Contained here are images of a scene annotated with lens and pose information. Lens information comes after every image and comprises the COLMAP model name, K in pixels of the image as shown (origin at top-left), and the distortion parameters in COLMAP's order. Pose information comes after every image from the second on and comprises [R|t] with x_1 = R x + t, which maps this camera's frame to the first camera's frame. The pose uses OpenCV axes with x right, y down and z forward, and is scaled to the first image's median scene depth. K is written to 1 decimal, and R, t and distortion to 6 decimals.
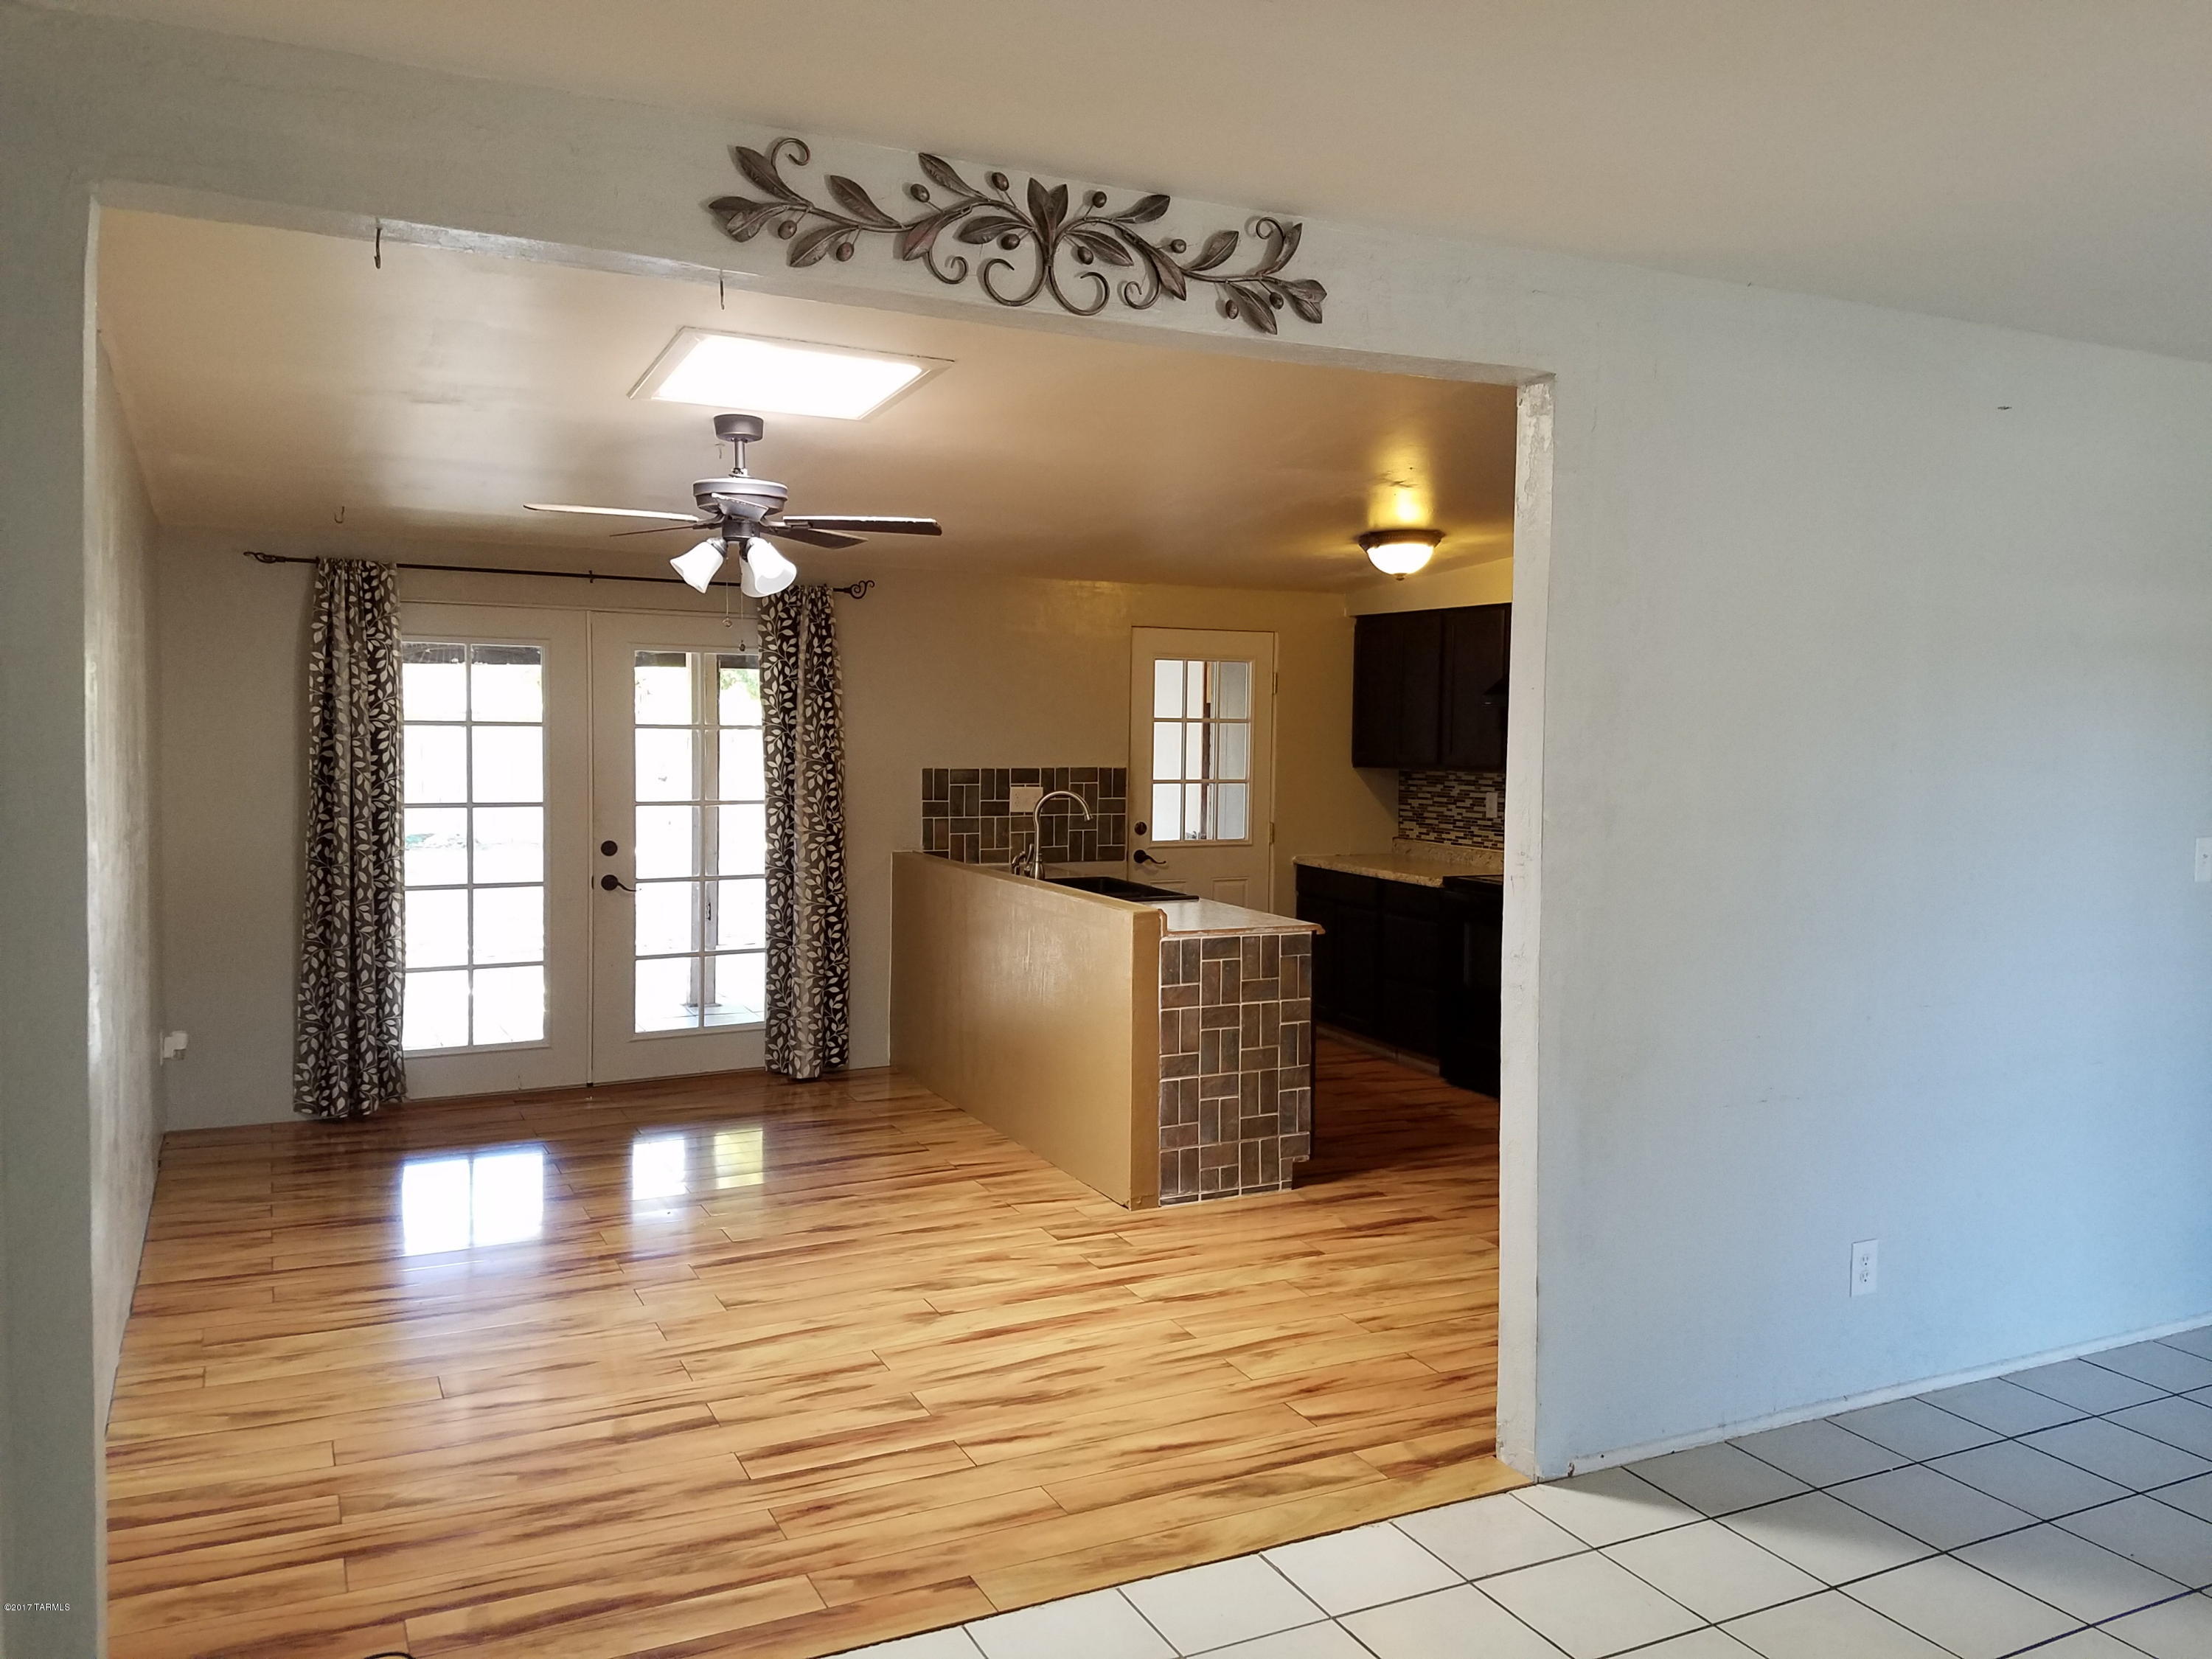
lens RADIAL K [[1663.7, 0, 1109.0], [0, 1663.7, 835.6], [0, 0, 1]] dist [0.107140, -0.070096]
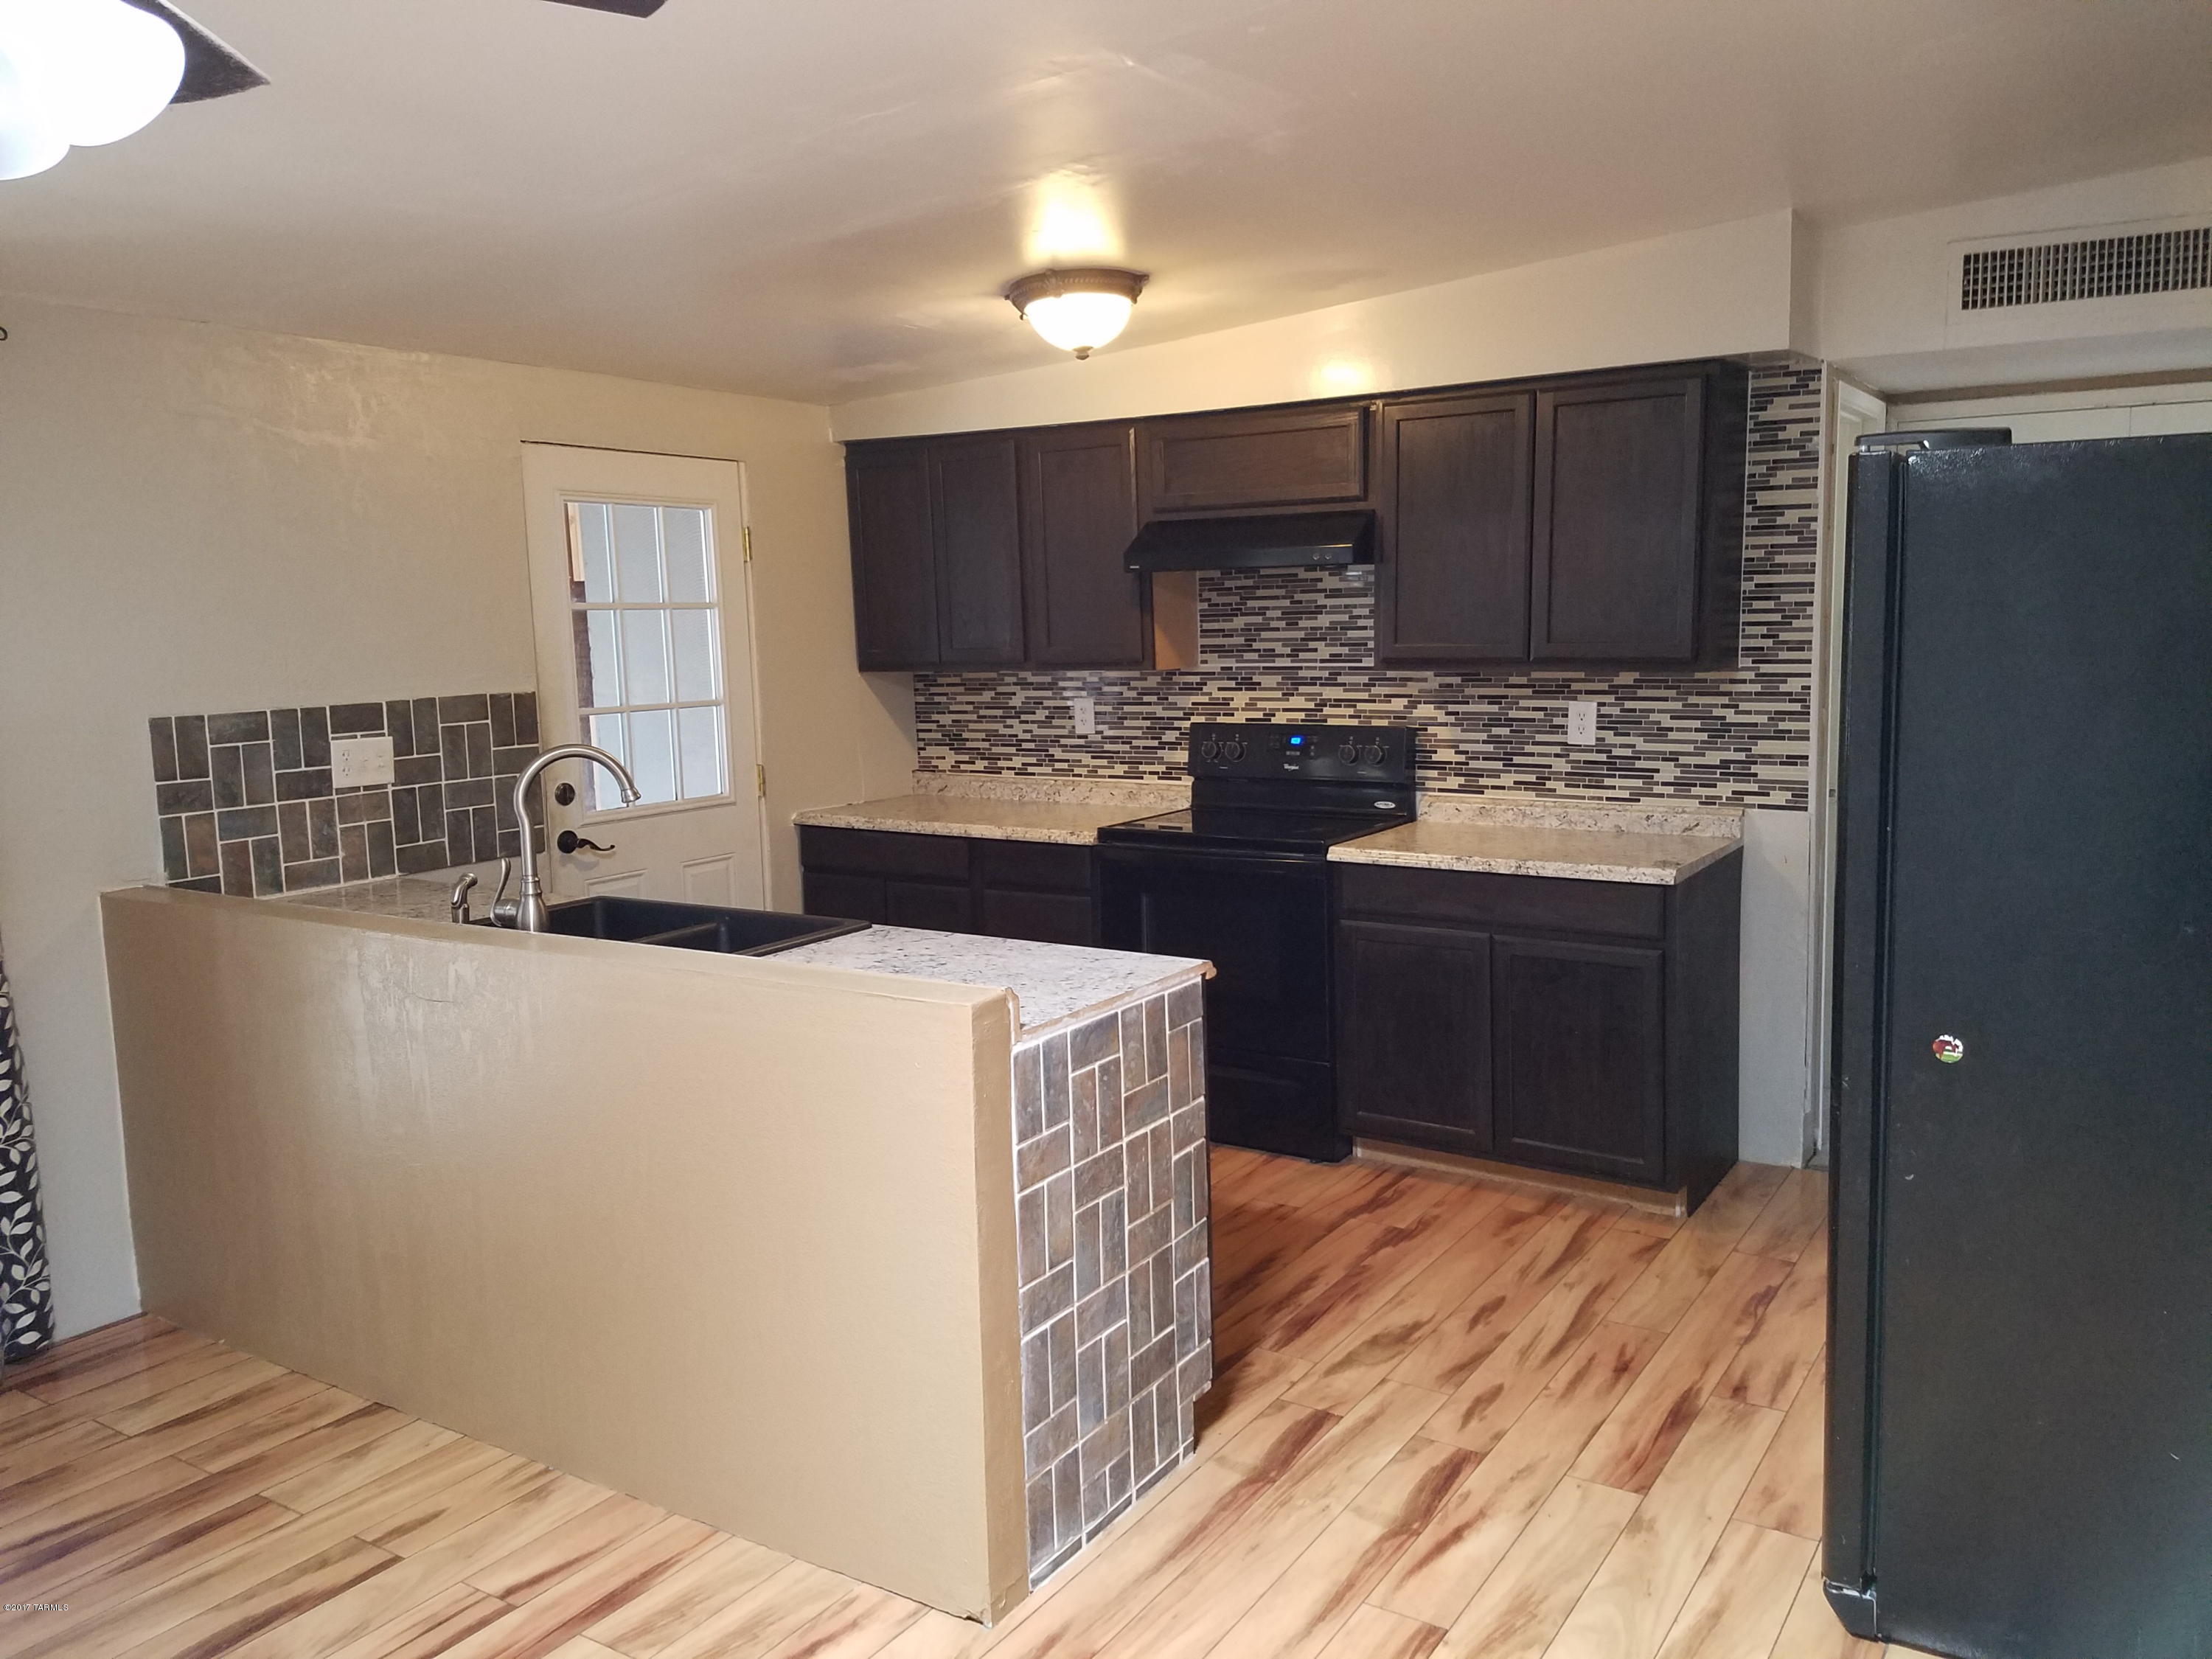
lens RADIAL K [[1663.7, 0, 1126.0], [0, 1663.7, 813.5], [0, 0, 1]] dist [0.107140, -0.070096]
pose [[0.848115, -0.098393, 0.520596, -0.213417], [0.073593, 0.994957, 0.068155, -0.040801], [-0.524677, -0.019492, 0.851078, 0.679478]]
